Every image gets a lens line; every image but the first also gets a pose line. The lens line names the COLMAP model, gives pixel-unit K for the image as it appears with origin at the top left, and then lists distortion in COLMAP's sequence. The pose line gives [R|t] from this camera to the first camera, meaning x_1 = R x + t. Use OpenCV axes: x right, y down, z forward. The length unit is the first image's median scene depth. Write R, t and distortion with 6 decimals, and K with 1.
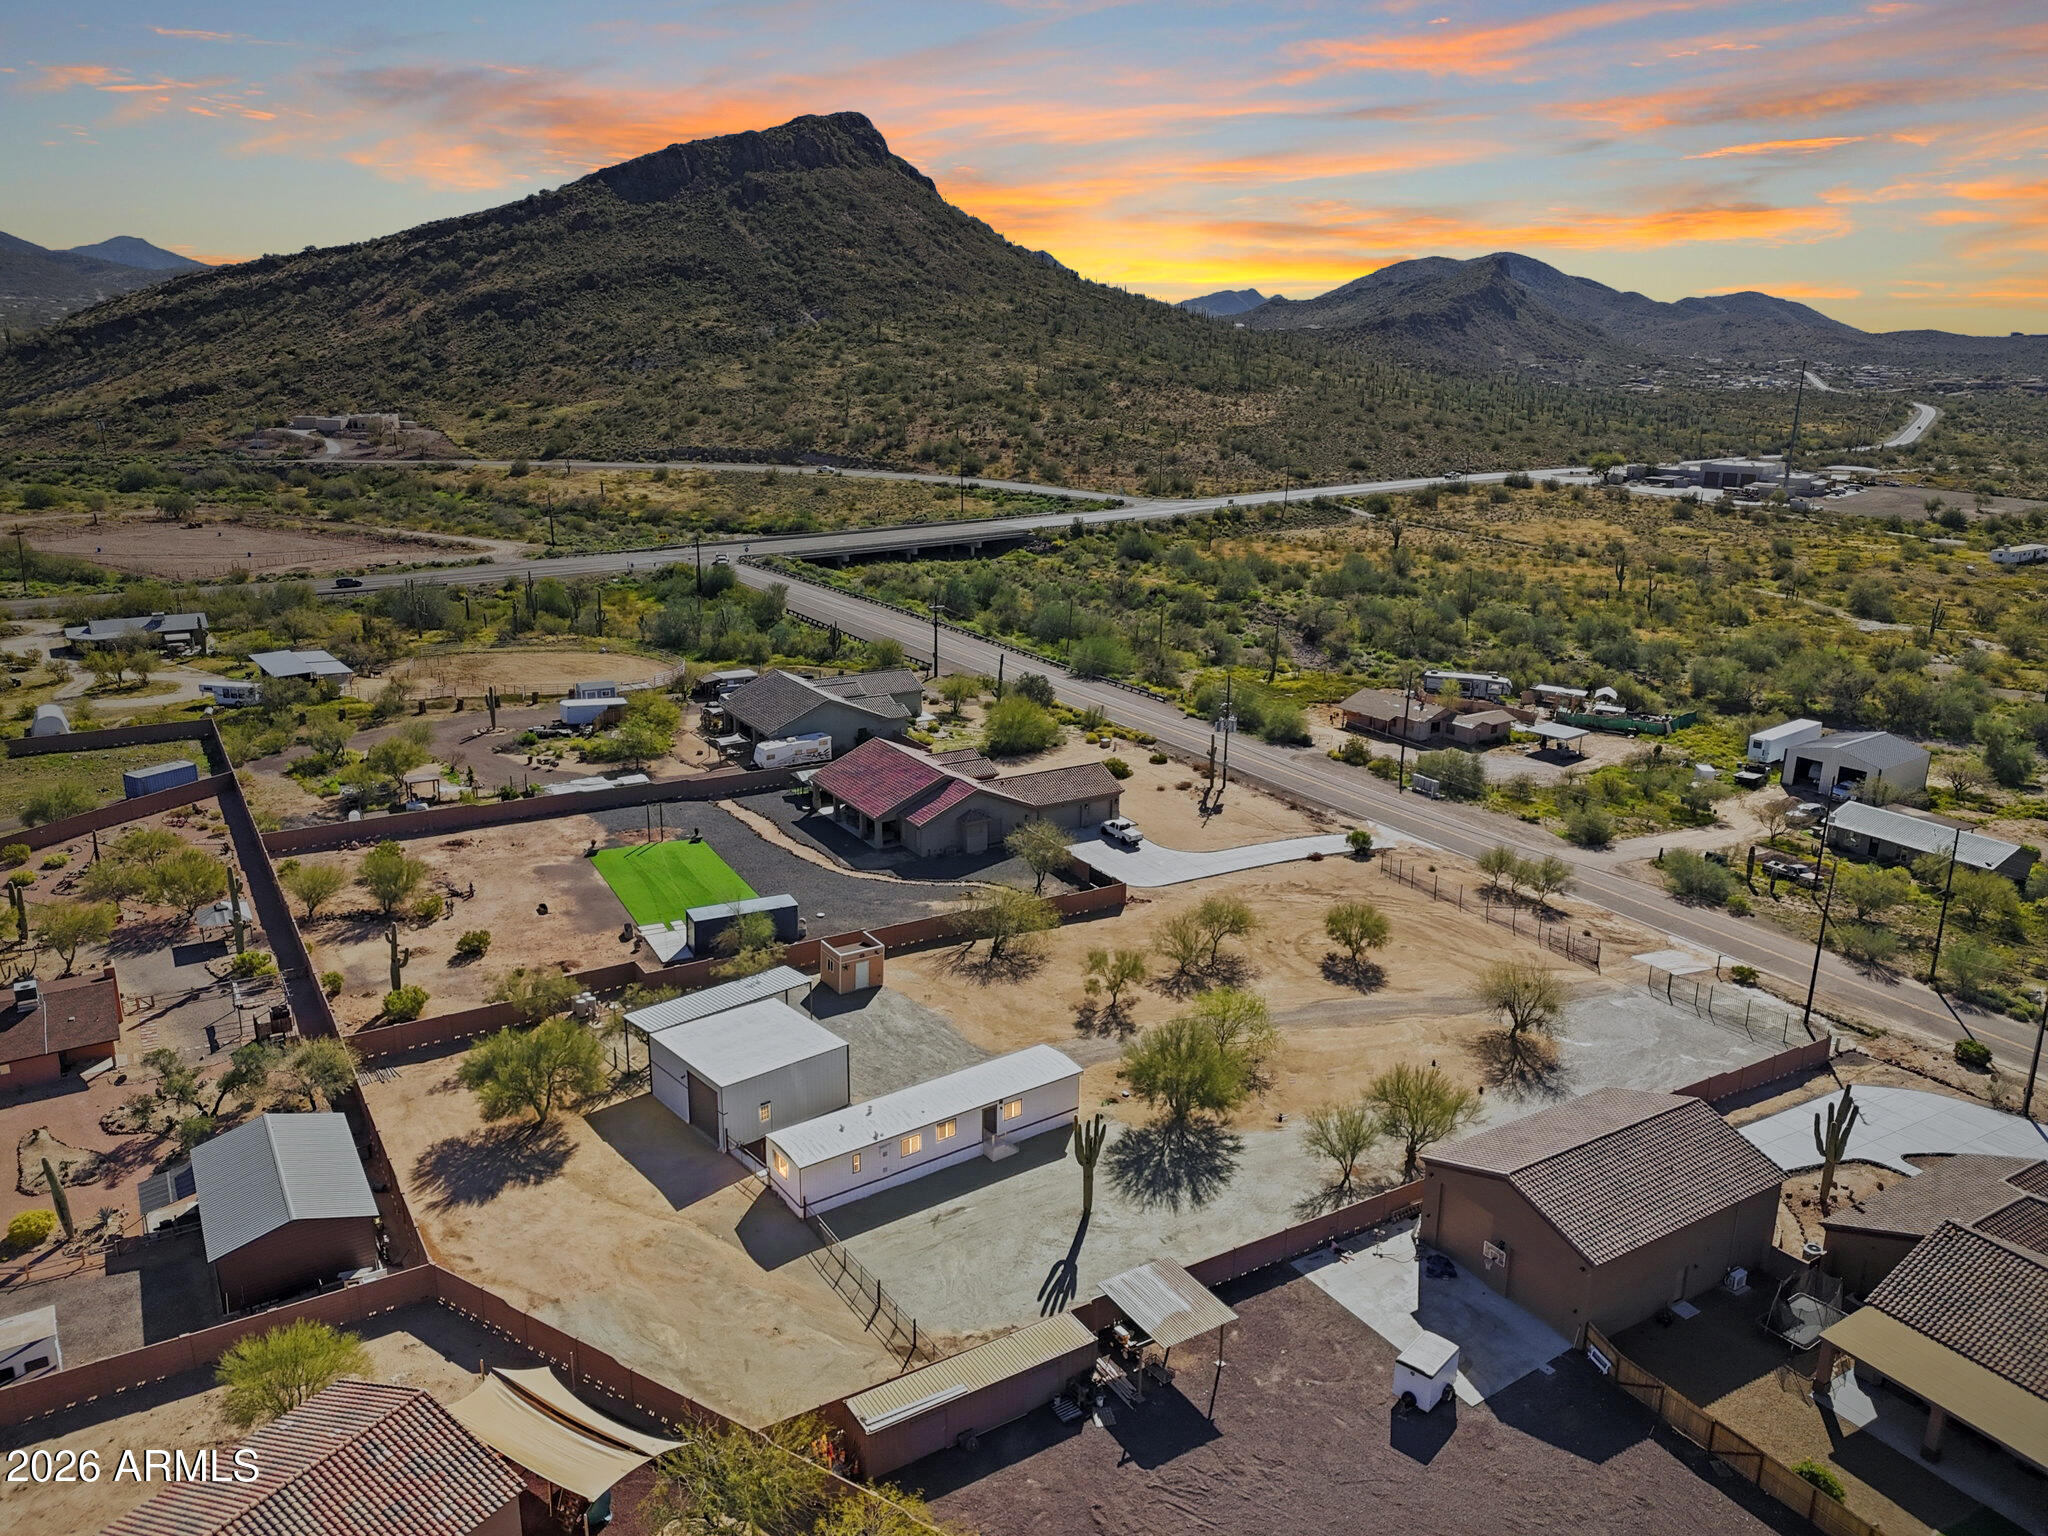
lens RADIAL K [[1475.6, 0, 1024.0], [0, 1475.6, 768.0], [0, 0, 1]] dist [0.087195, -0.098643]
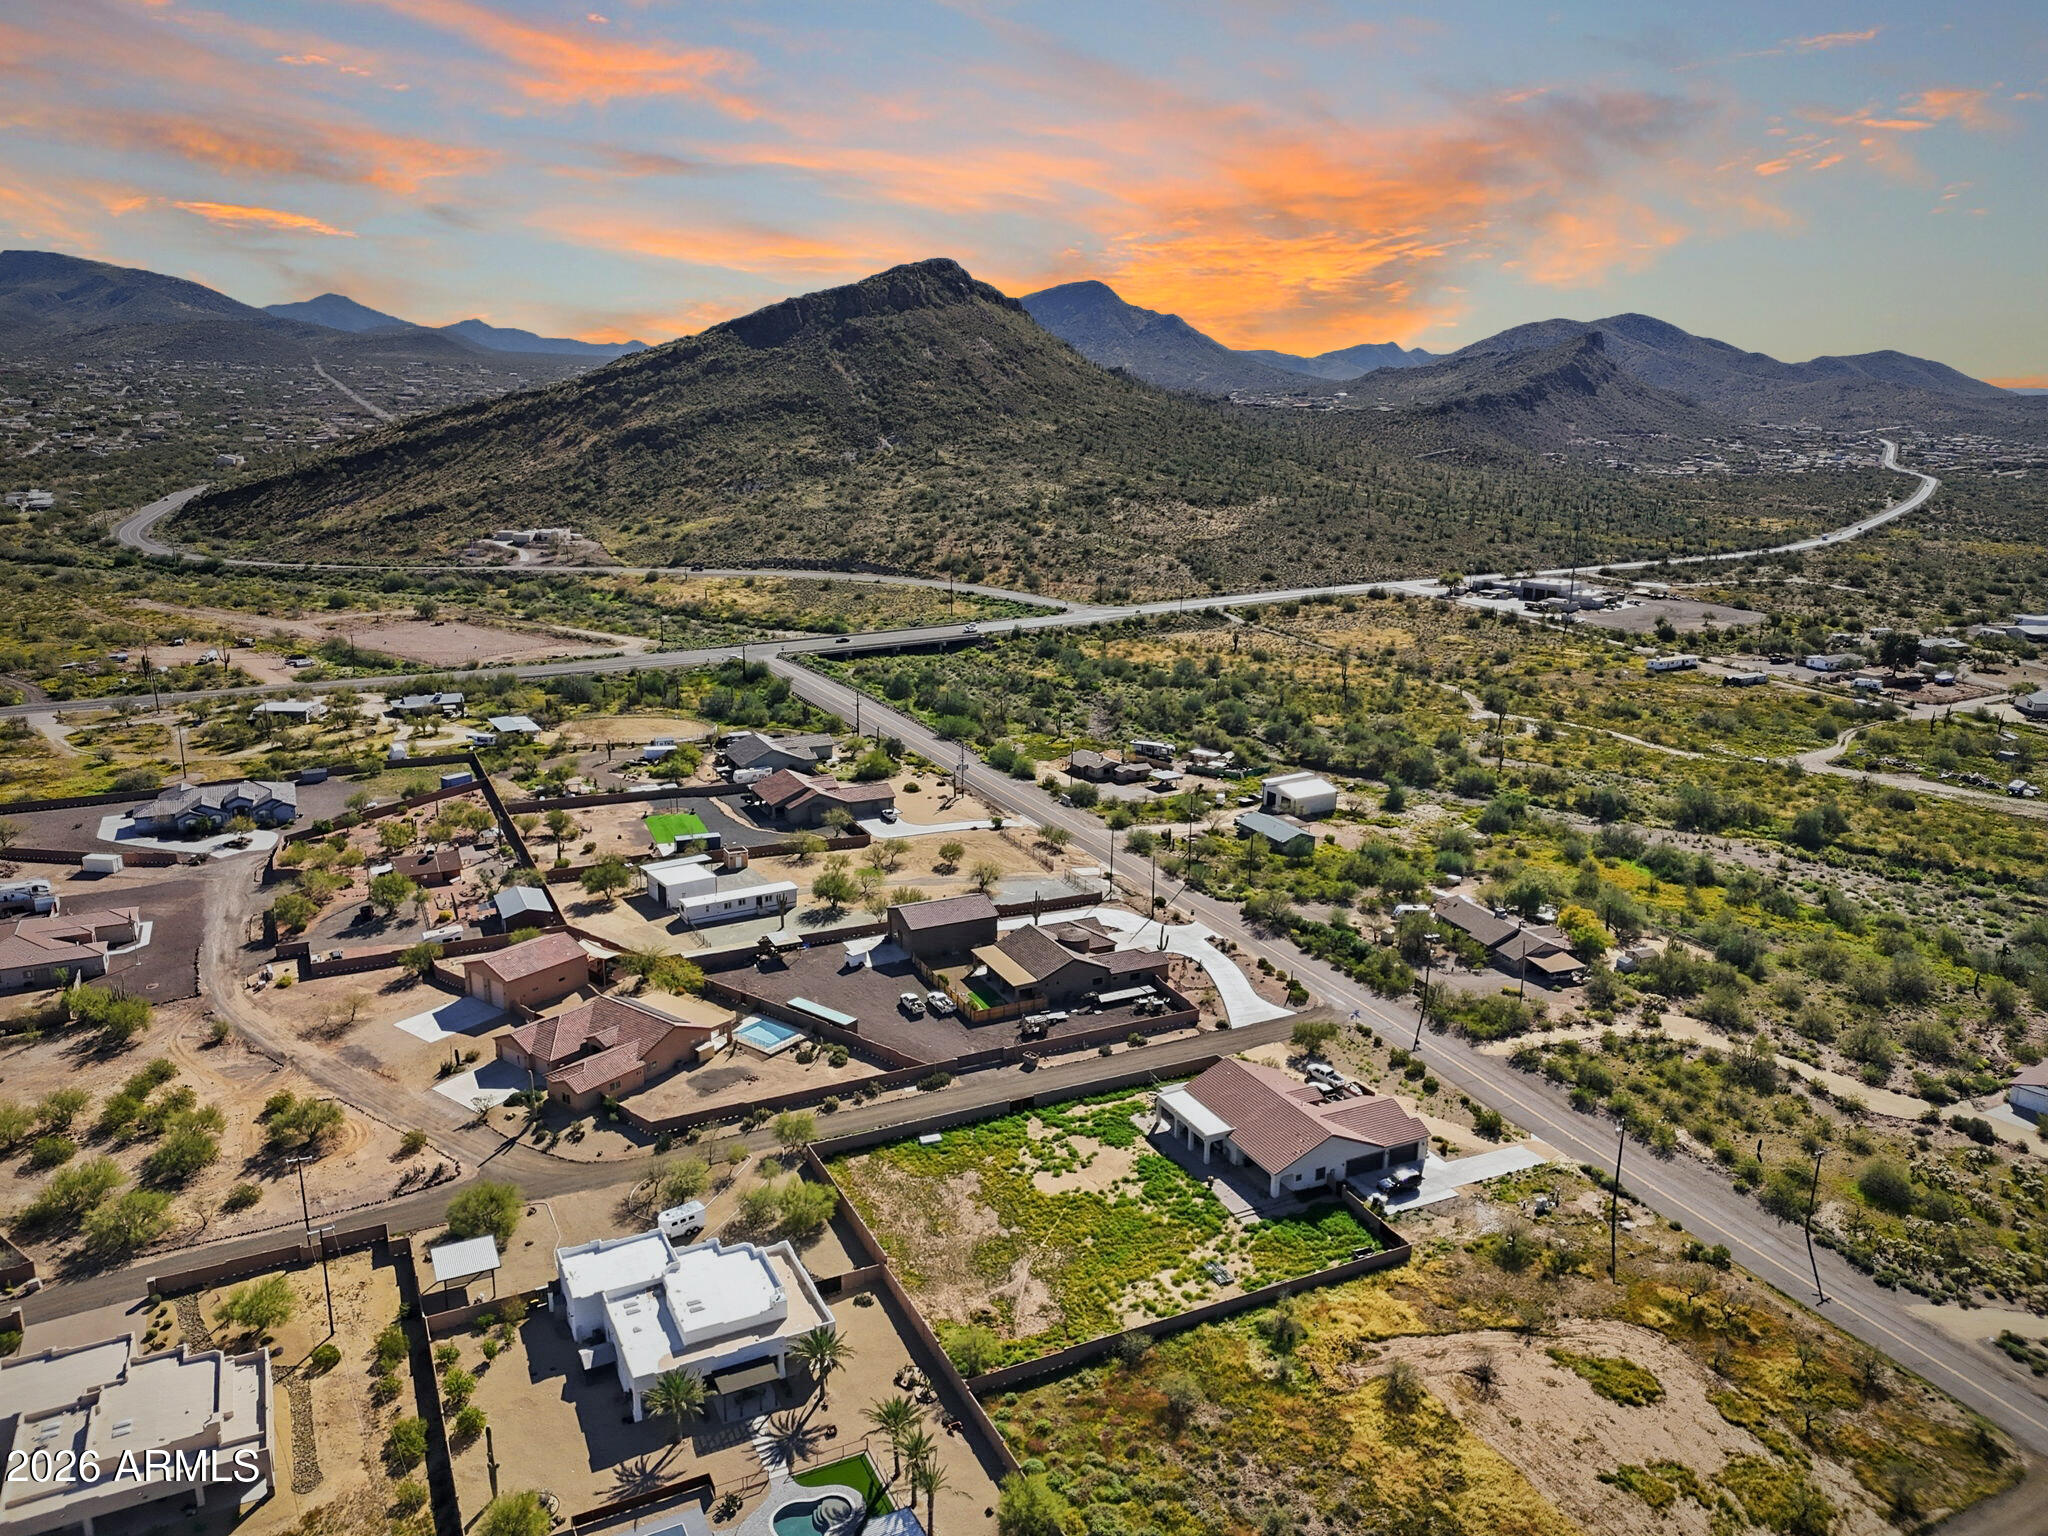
lens RADIAL K [[1412.6, 0, 1024.0], [0, 1412.6, 768.0], [0, 0, 1]] dist [0.170846, -0.383097]
pose [[0.996197, 0.023951, -0.083771, 0.302950], [-0.026201, 0.999322, -0.025864, 0.015887], [0.083095, 0.027961, 0.996149, -0.728580]]
